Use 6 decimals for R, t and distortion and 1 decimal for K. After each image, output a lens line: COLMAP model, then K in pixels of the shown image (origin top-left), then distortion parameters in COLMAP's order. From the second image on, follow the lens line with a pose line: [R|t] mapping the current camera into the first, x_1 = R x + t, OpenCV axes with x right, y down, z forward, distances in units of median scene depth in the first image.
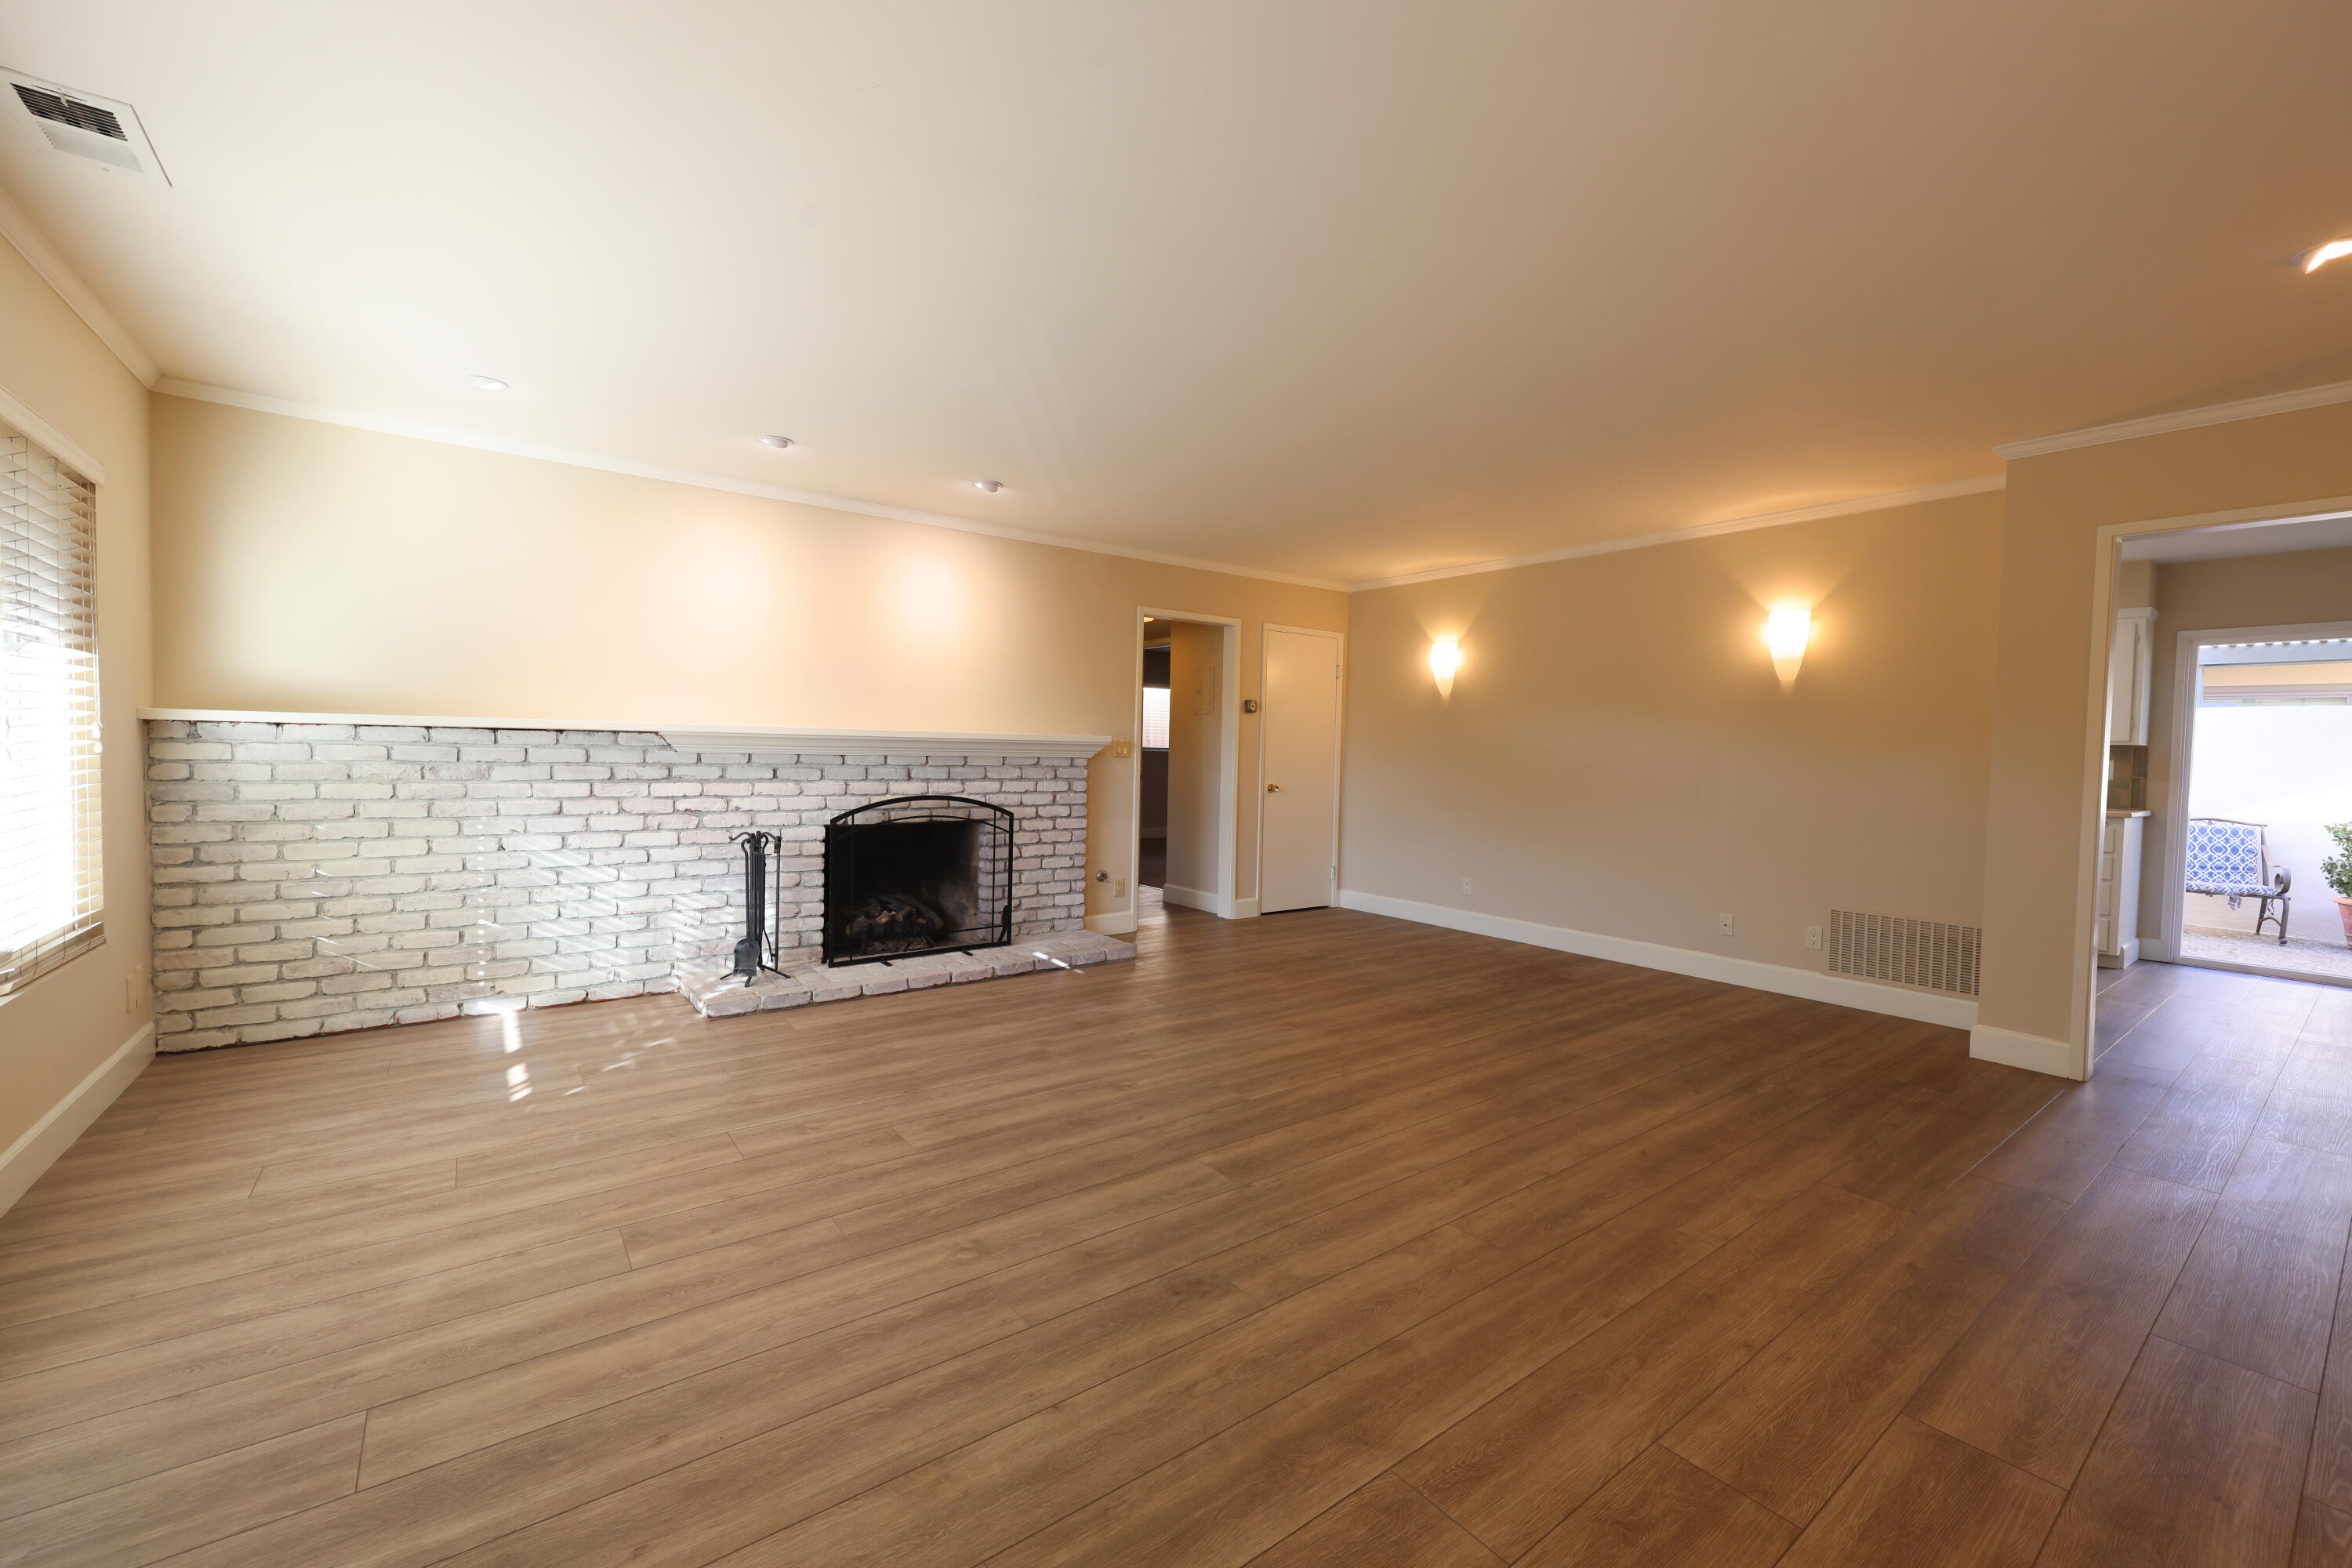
lens RADIAL K [[940.6, 0, 1178.9], [0, 940.6, 779.4], [0, 0, 1]] dist [-0.000655, -0.000221]
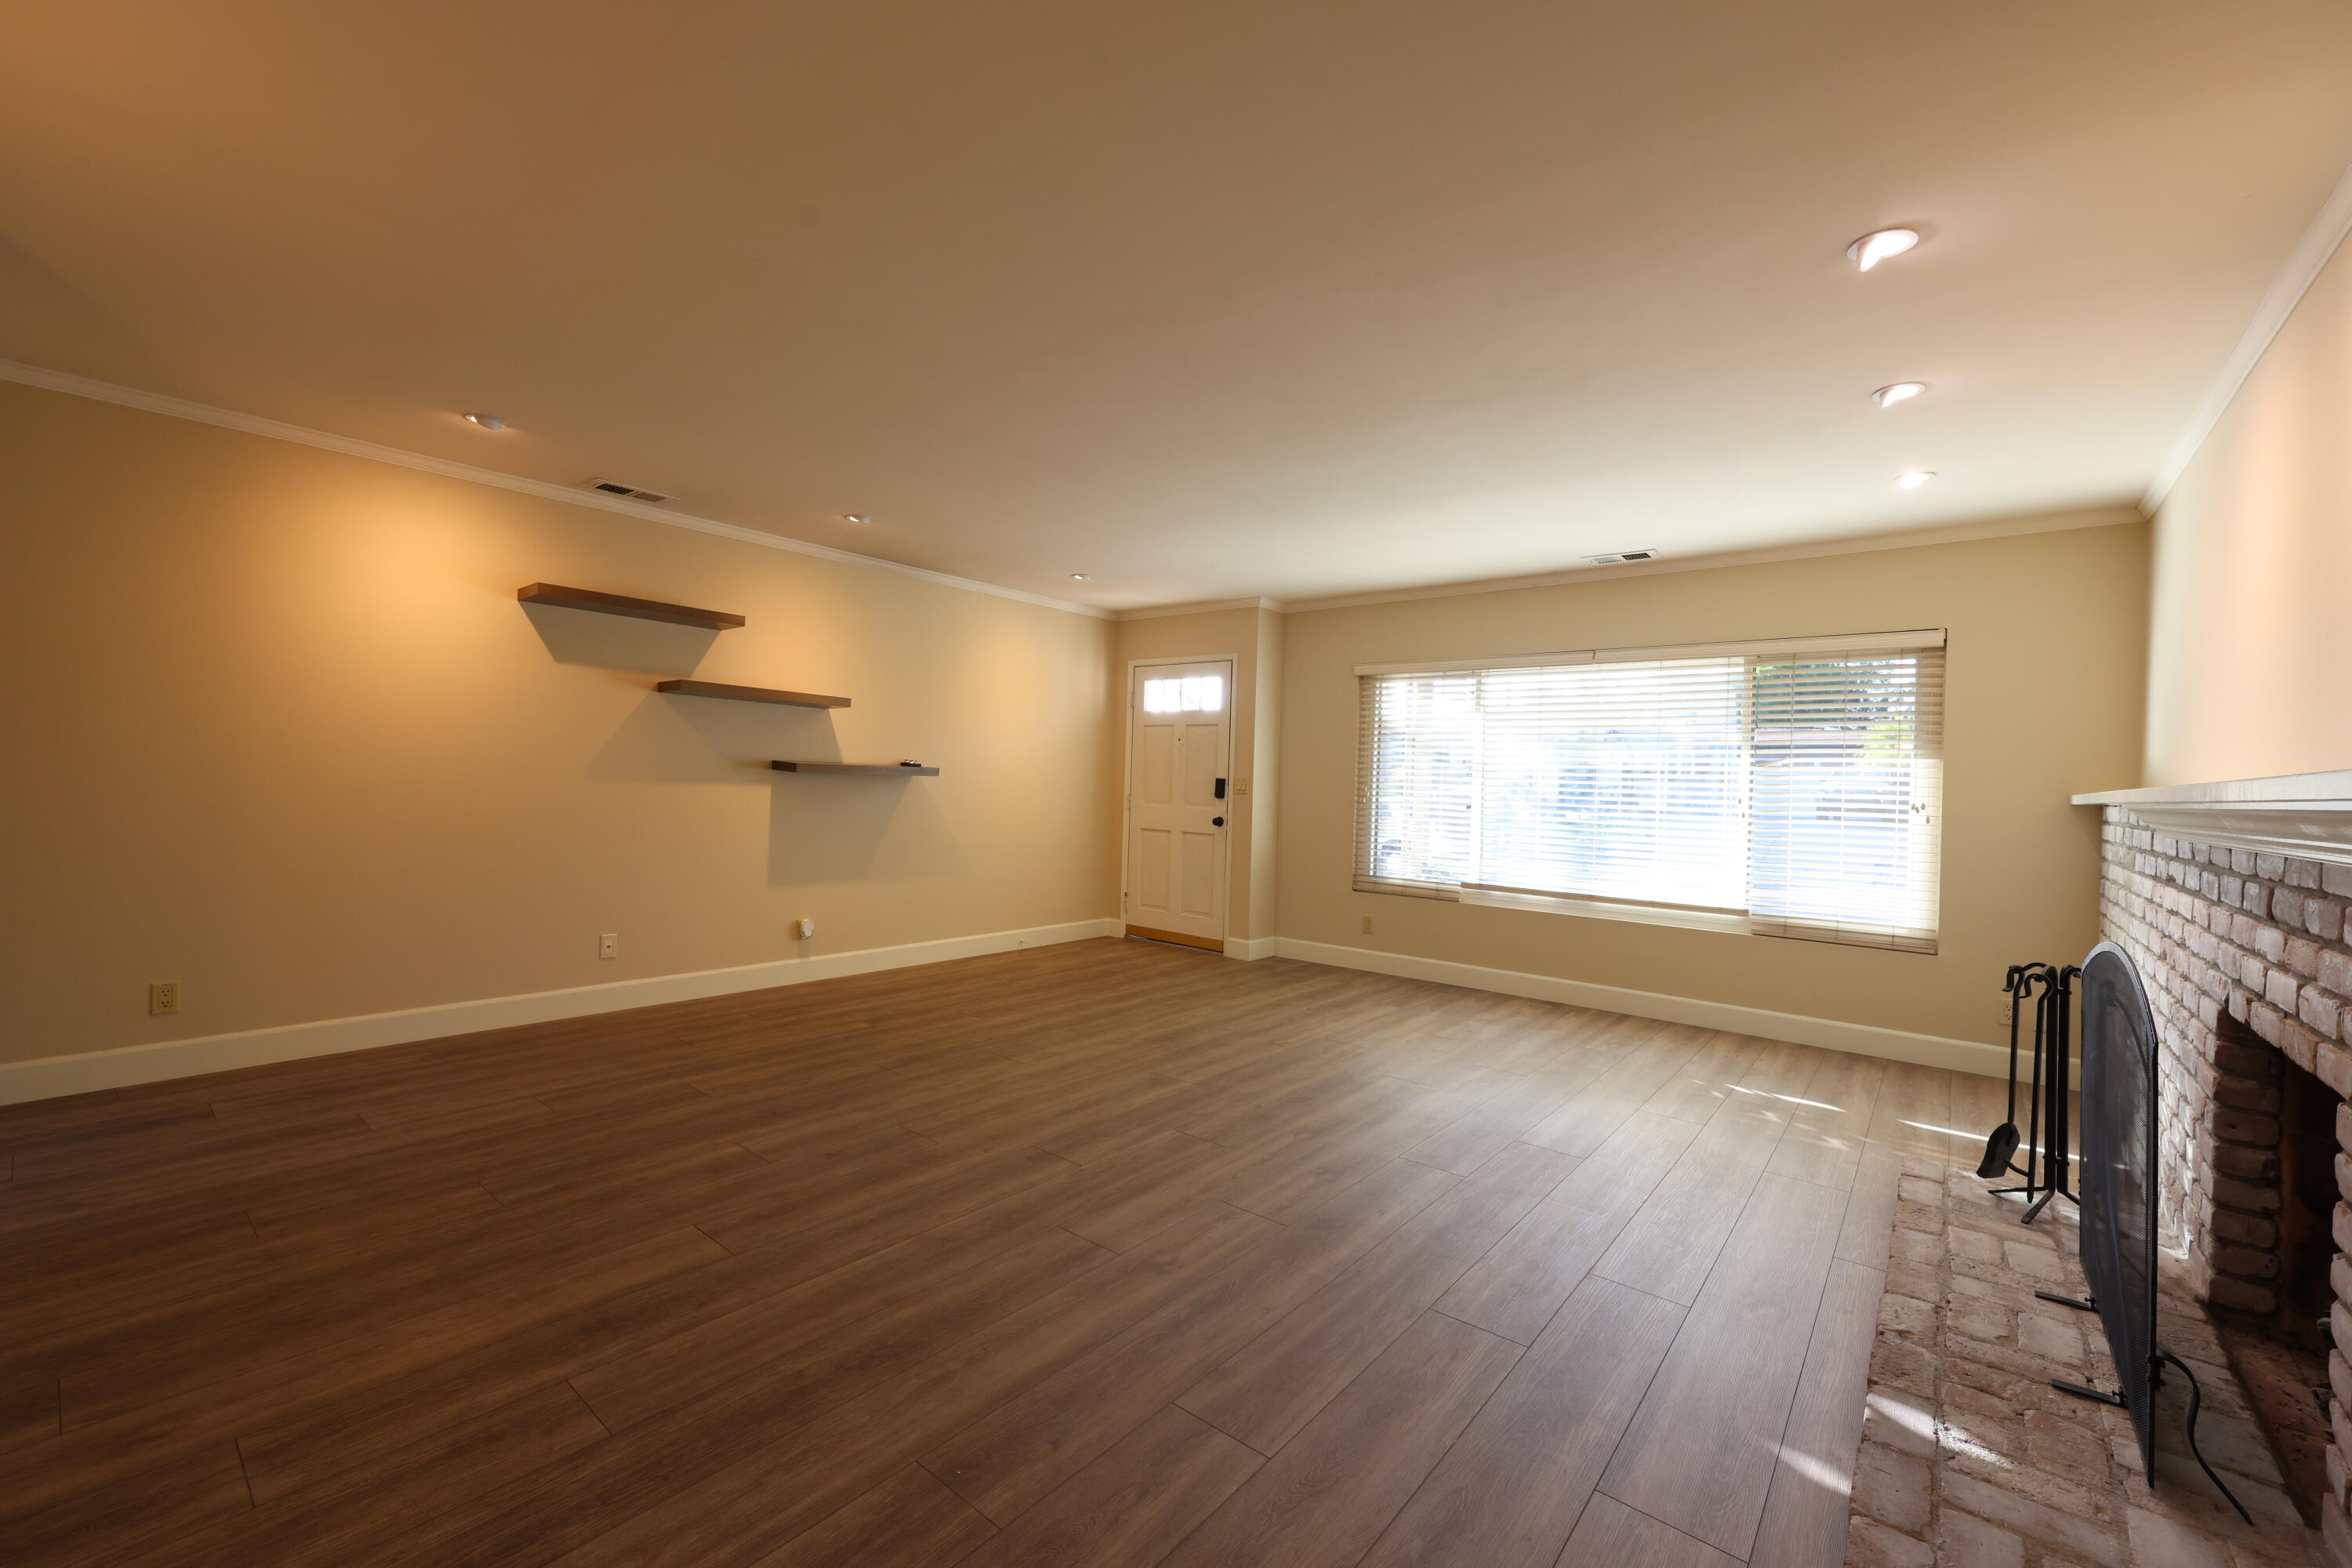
lens RADIAL K [[940.6, 0, 1182.2], [0, 940.6, 780.4], [0, 0, 1]] dist [-0.000655, -0.000221]
pose [[-0.970101, -0.051660, -0.237138, 0.249807], [-0.059469, 0.997894, 0.025894, -0.046347], [0.235301, 0.039222, -0.971131, 1.511009]]
